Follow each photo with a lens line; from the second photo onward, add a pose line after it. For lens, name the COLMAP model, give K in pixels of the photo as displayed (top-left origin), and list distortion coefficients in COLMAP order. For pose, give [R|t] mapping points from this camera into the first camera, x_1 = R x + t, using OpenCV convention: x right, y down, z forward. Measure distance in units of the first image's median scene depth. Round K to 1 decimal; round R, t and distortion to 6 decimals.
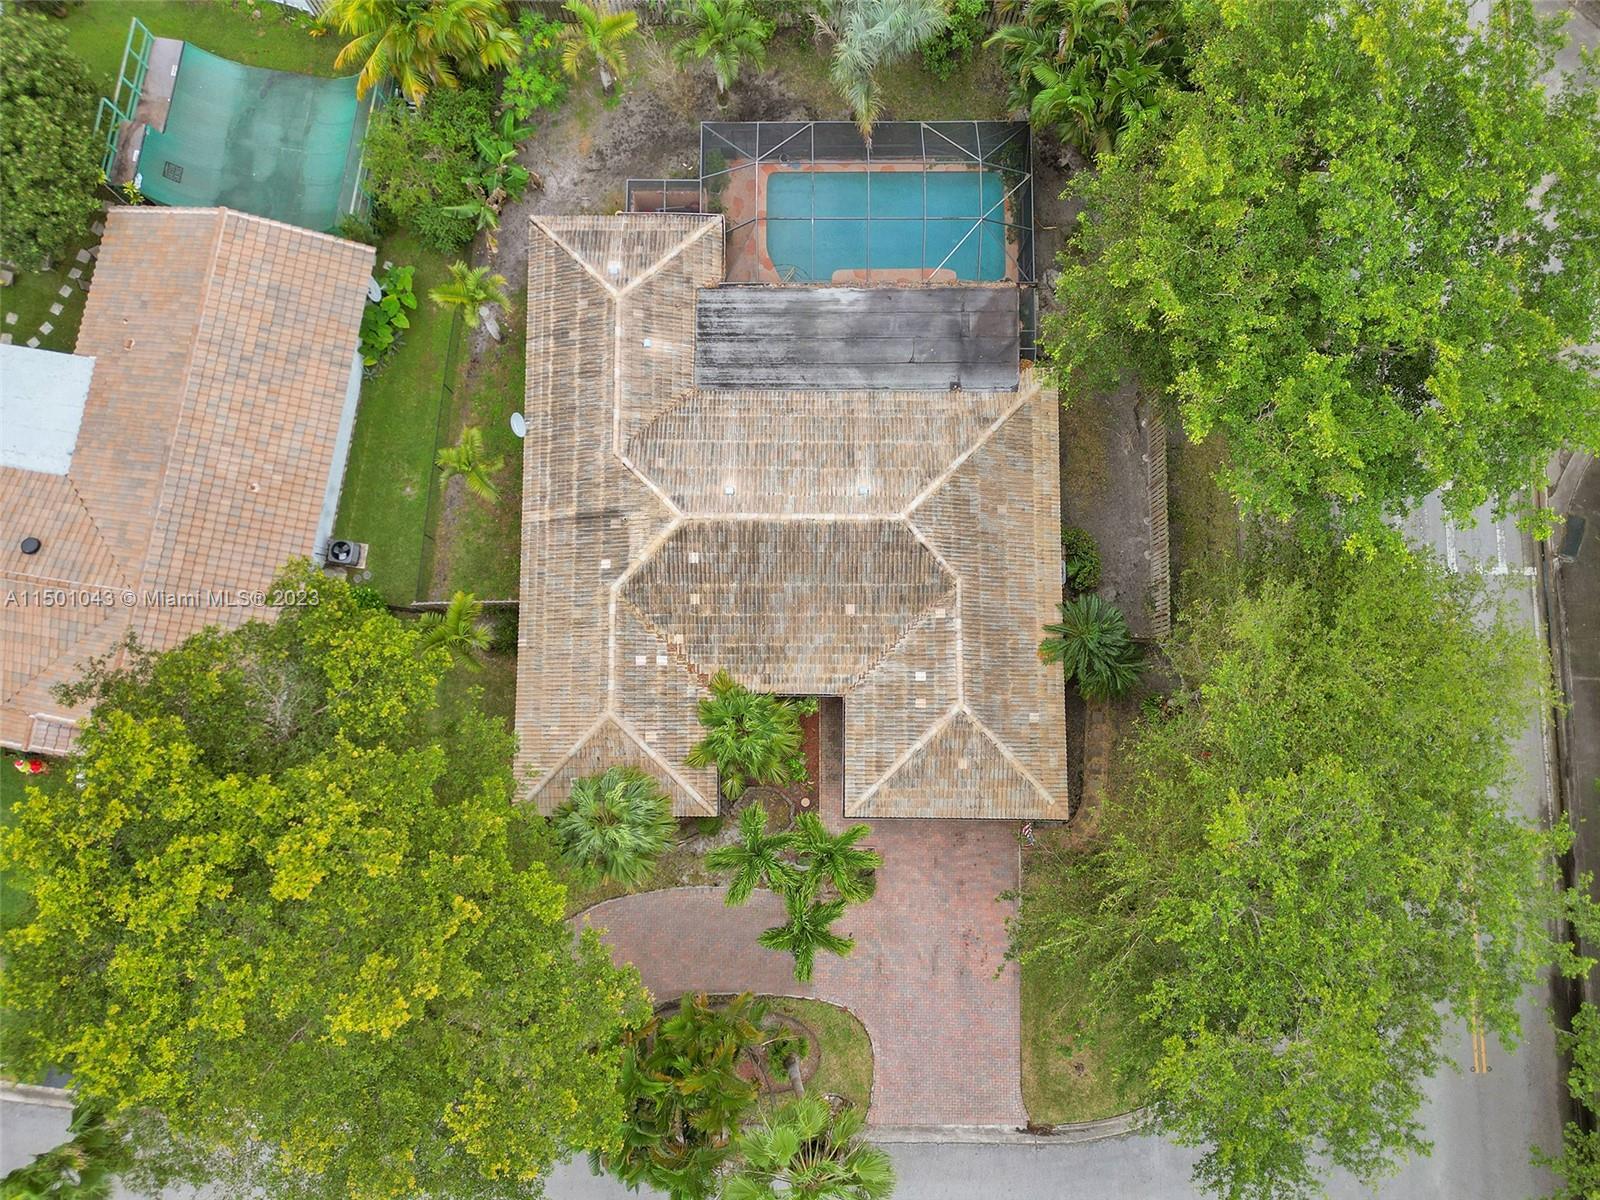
lens RADIAL K [[1146.3, 0, 799.3], [0, 1146.3, 592.9], [0, 0, 1]] dist [0.105395, -0.127590]
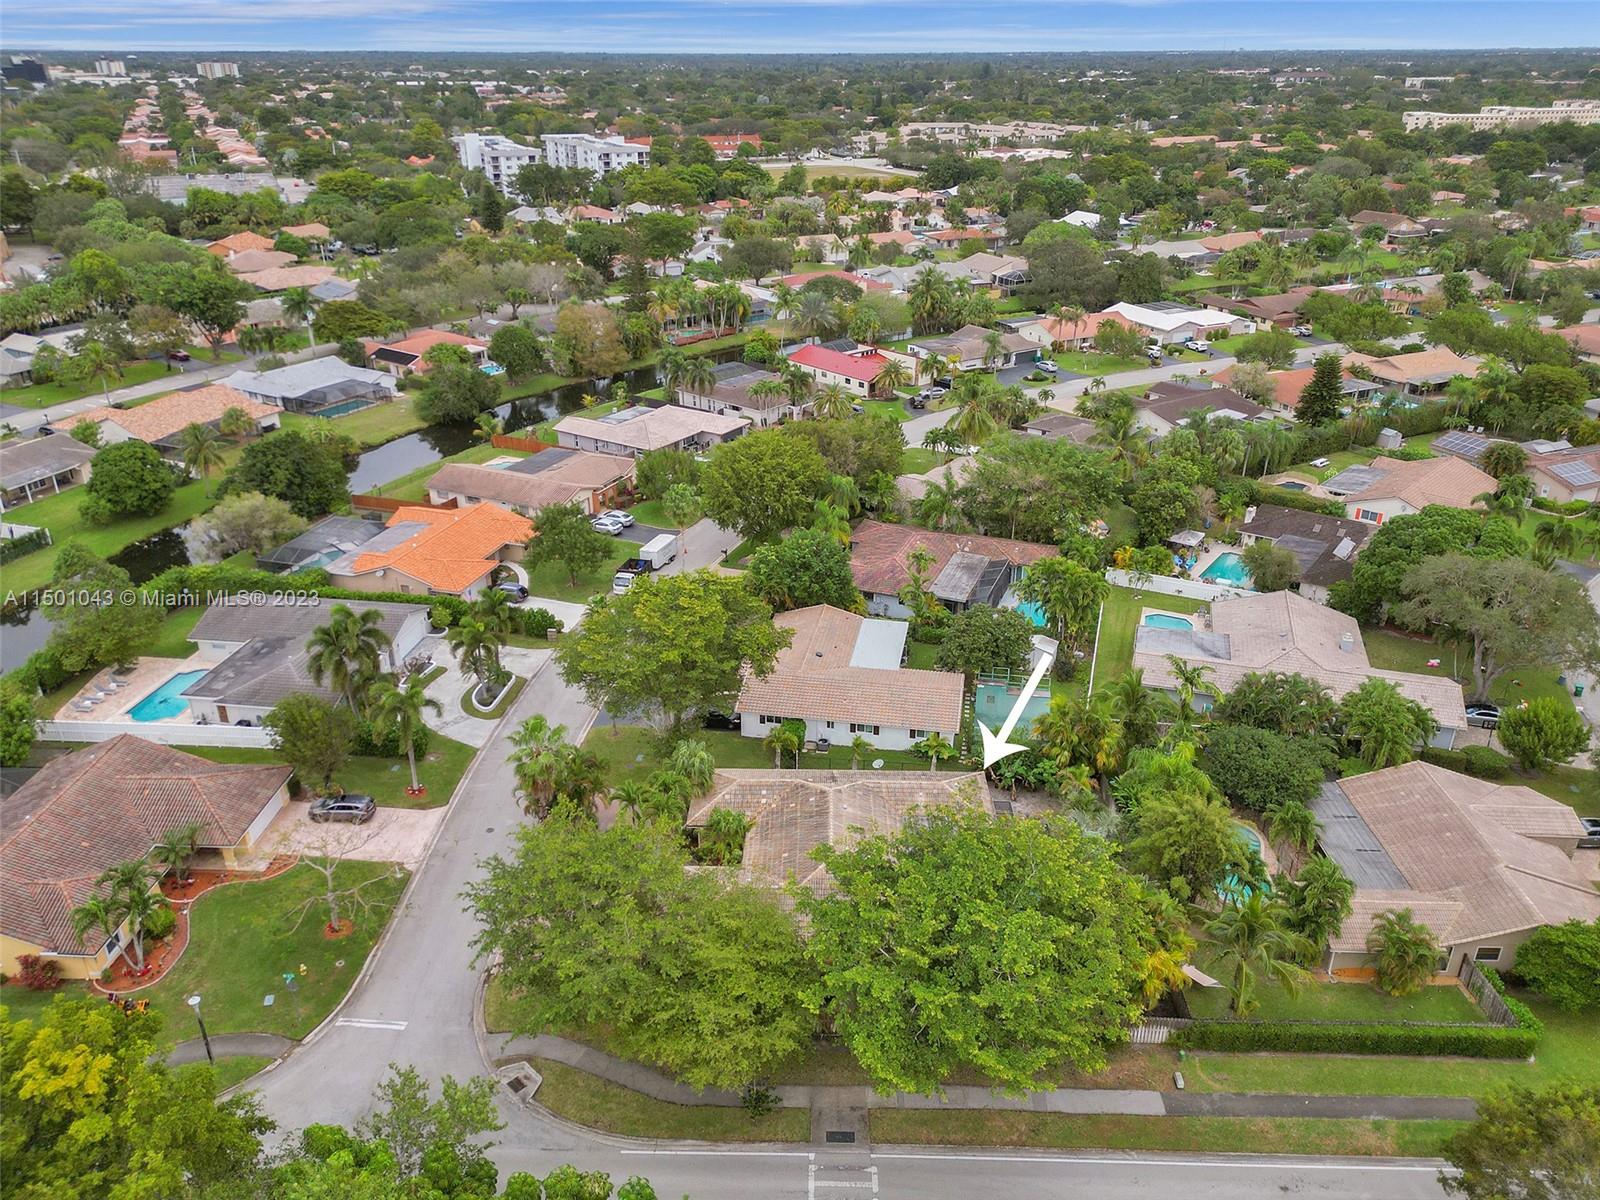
lens RADIAL K [[1145.5, 0, 797.6], [0, 1145.5, 597.6], [0, 0, 1]] dist [0.081028, -0.071622]
pose [[-0.015491, 0.421933, -0.906494, 1.569155], [-0.992652, 0.102322, 0.064589, -0.167820], [0.120006, 0.900834, 0.417248, -0.173011]]
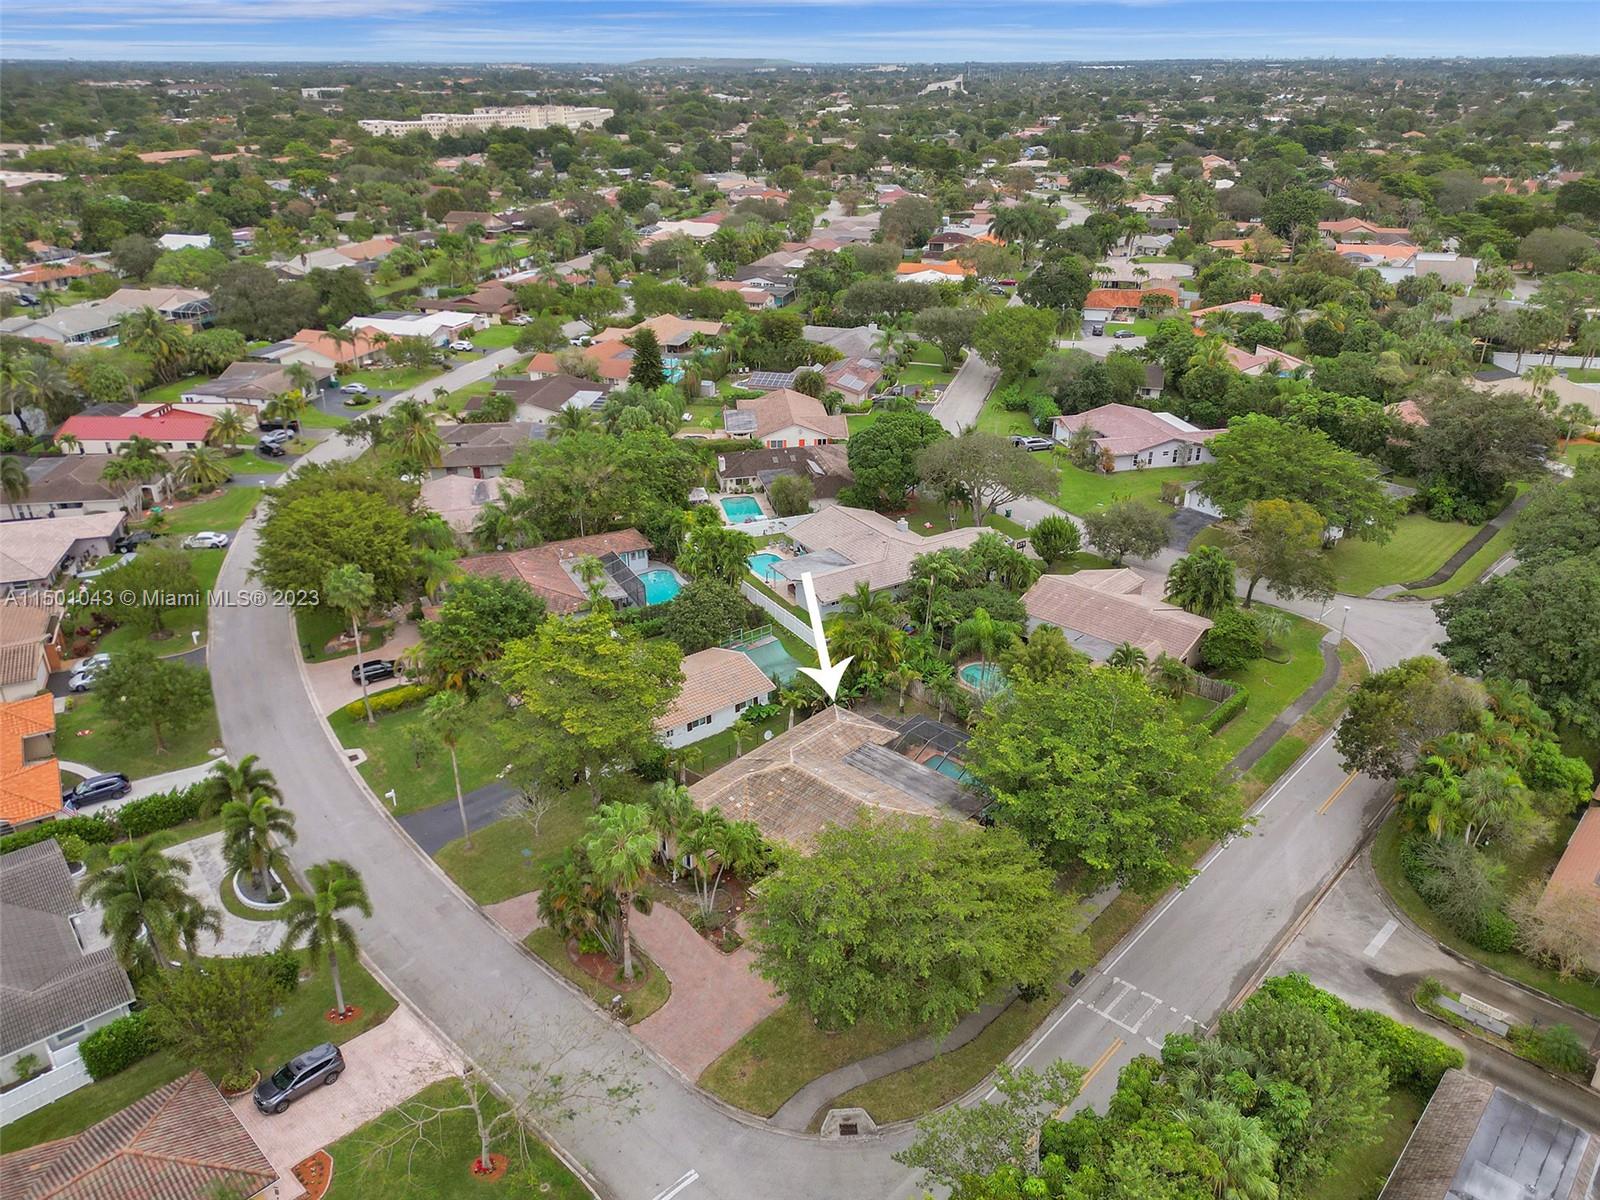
lens RADIAL K [[1133.4, 0, 795.5], [0, 1133.4, 598.4], [0, 0, 1]] dist [0.084420, -0.081575]
pose [[0.733837, 0.281806, -0.618117, 1.104553], [-0.673566, 0.420071, -0.608152, 1.067273], [0.088272, 0.862628, 0.498078, -0.327474]]
